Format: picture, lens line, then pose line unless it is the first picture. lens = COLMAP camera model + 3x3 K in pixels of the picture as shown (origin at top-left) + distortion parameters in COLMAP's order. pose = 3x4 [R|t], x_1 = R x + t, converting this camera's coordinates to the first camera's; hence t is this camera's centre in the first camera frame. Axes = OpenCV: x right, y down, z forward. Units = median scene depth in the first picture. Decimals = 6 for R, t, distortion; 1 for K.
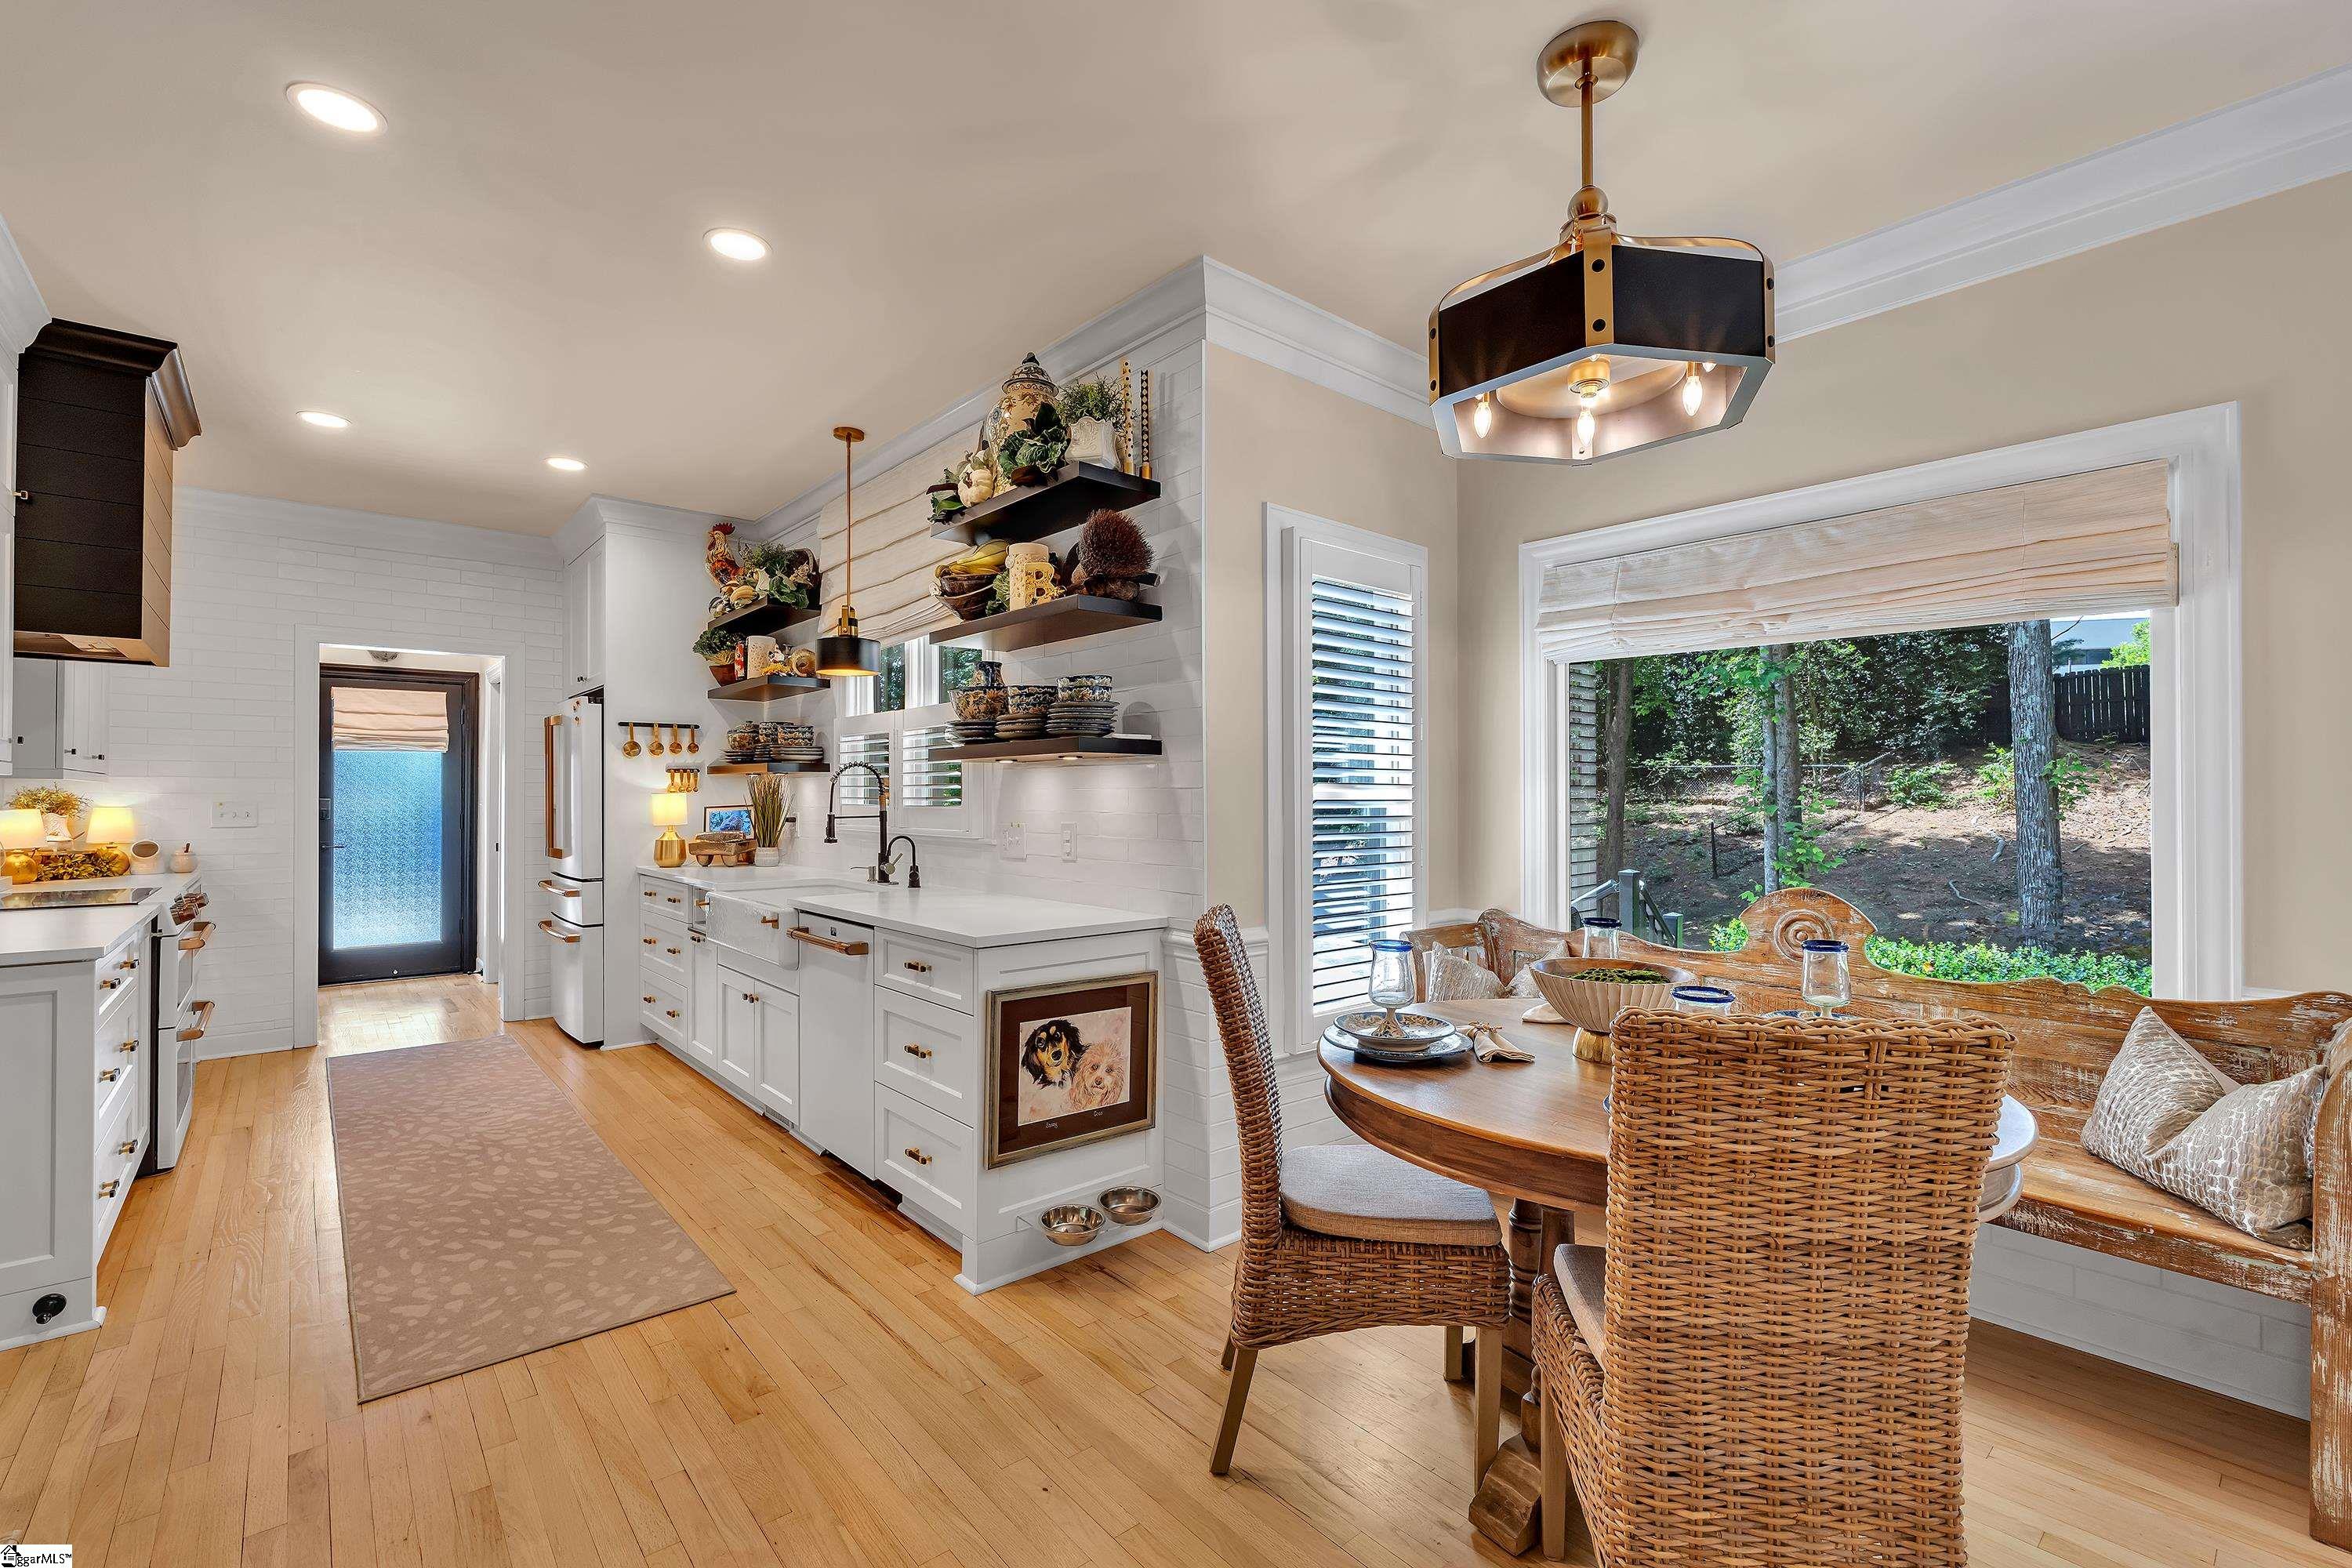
lens RADIAL K [[1016.4, 0, 1160.6], [0, 1016.4, 787.7], [0, 0, 1]] dist [-0.013557, 0.000196]
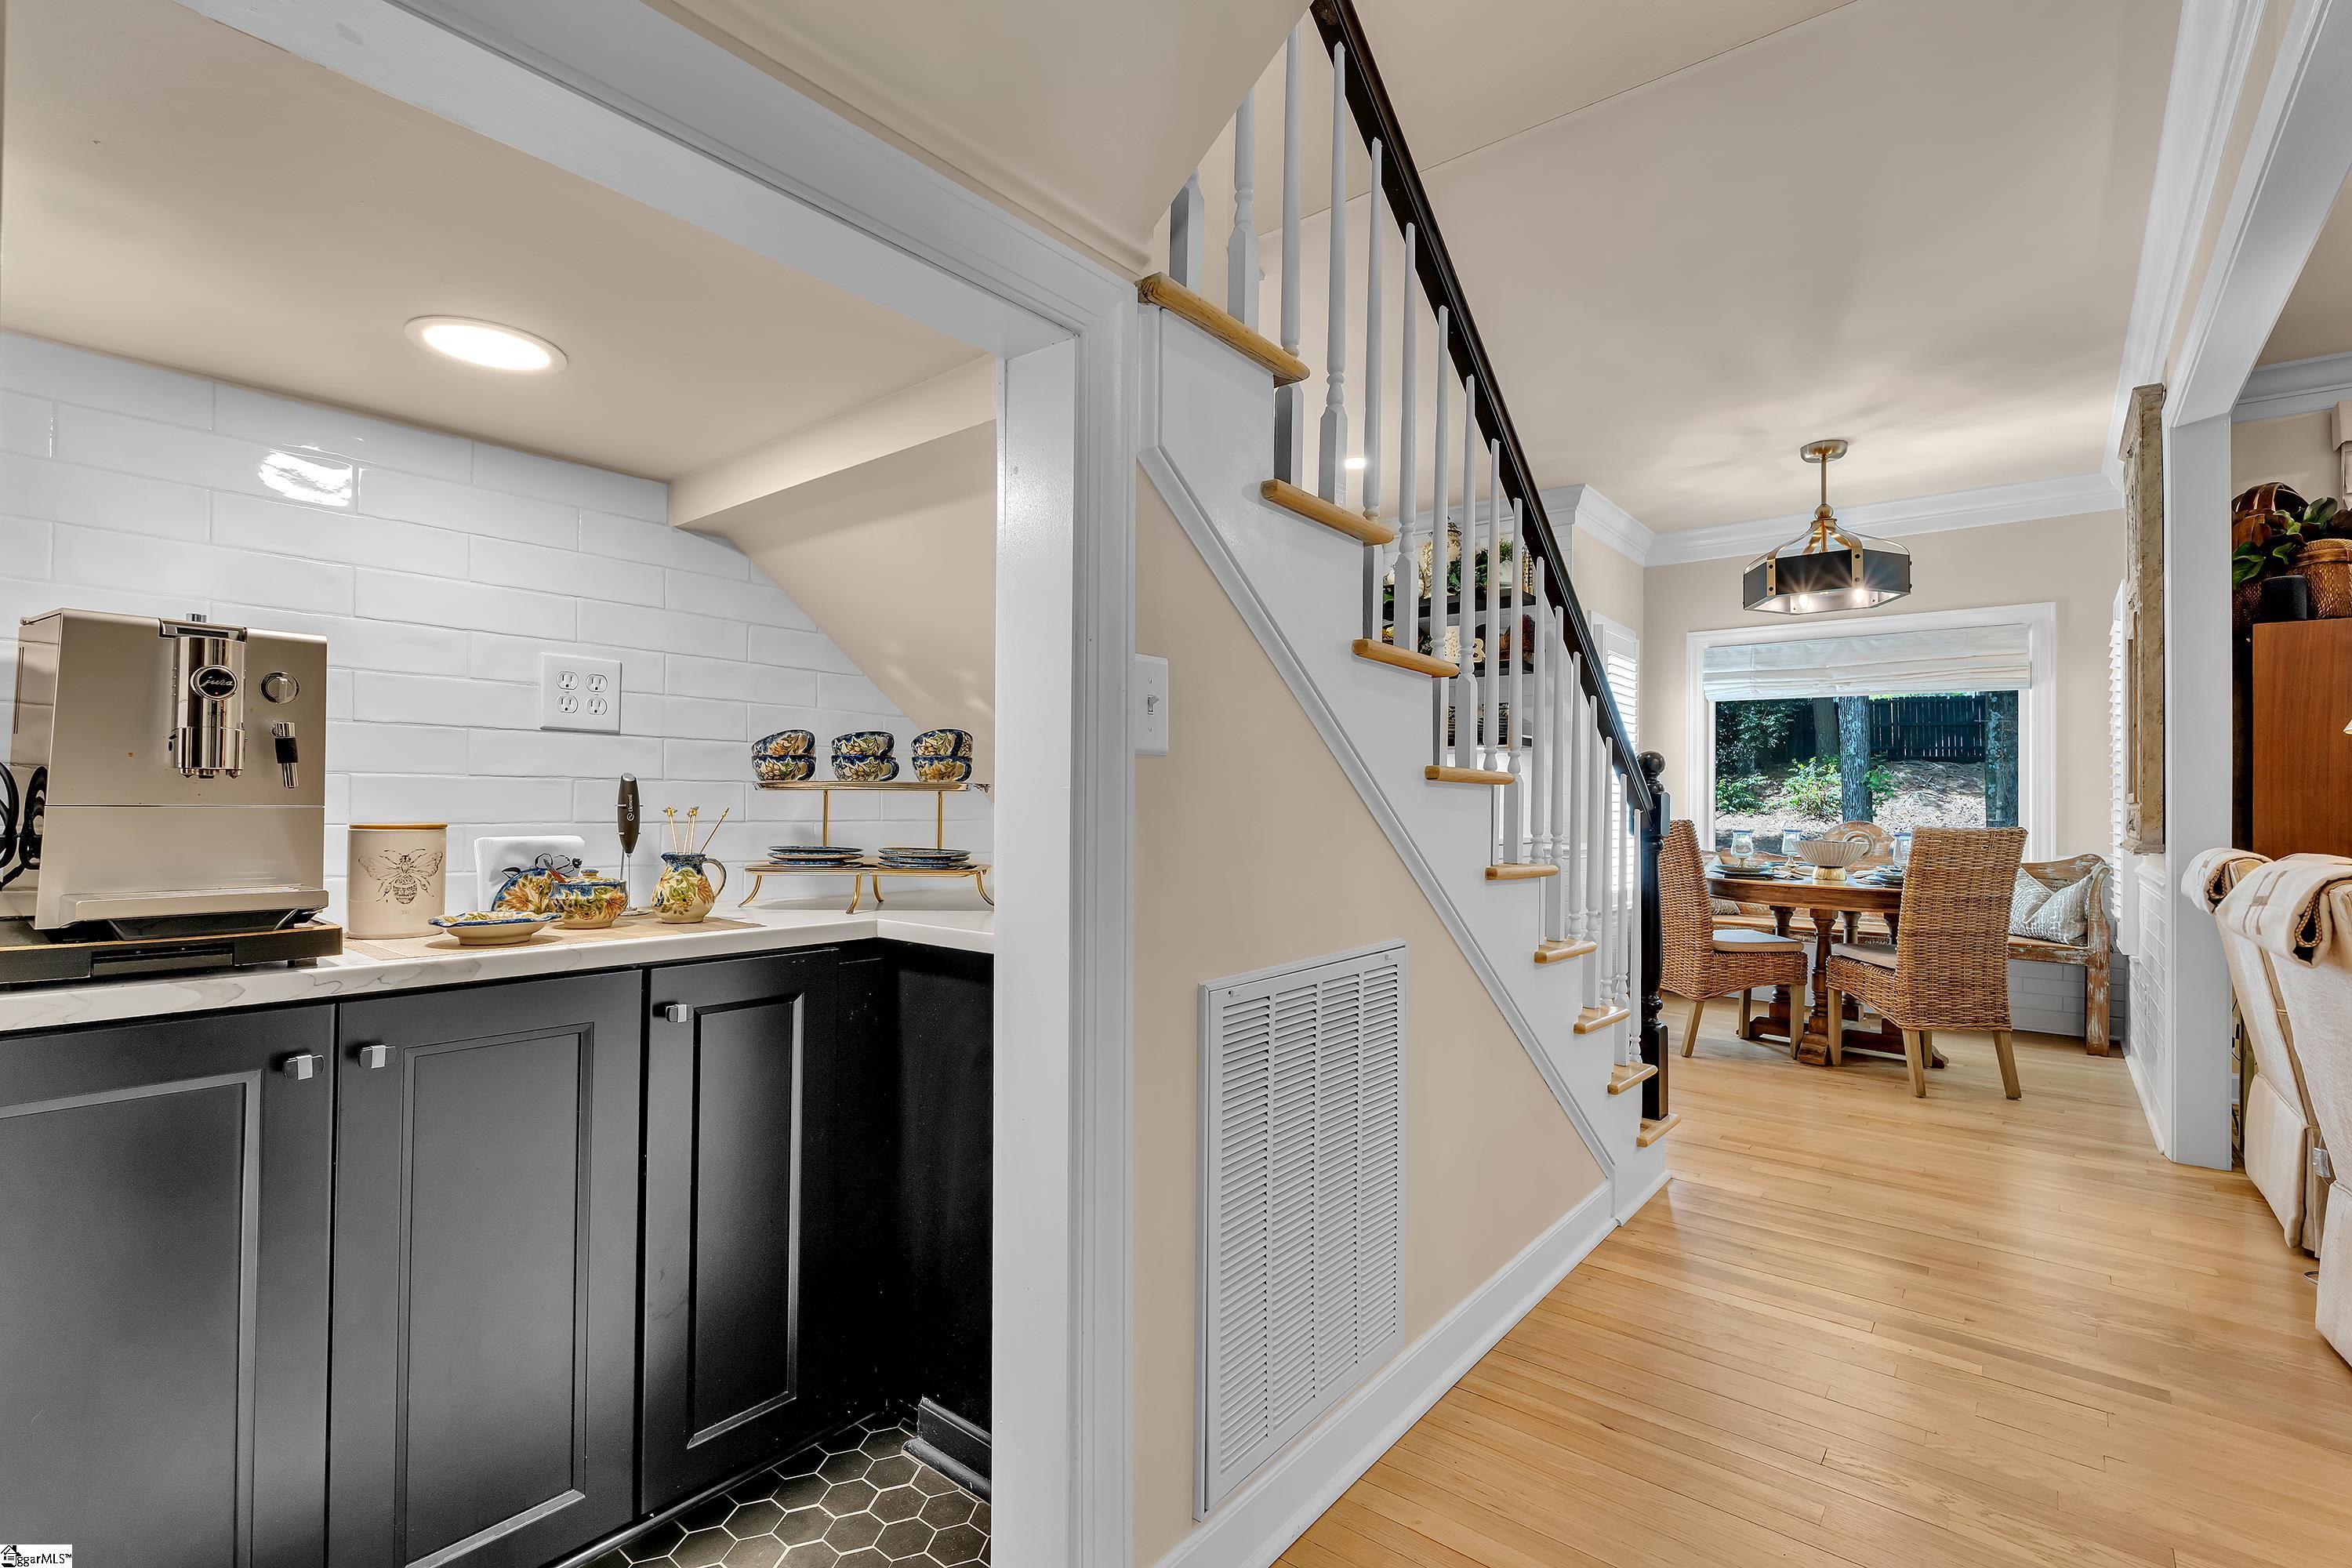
lens RADIAL K [[1016.4, 0, 1195.9], [0, 1016.4, 789.4], [0, 0, 1]] dist [-0.013557, 0.000196]
pose [[0.985315, 0.012580, 0.170285, -0.798643], [-0.012044, 0.999919, -0.004182, 0.050162], [-0.170323, 0.002070, 0.985386, -0.597886]]
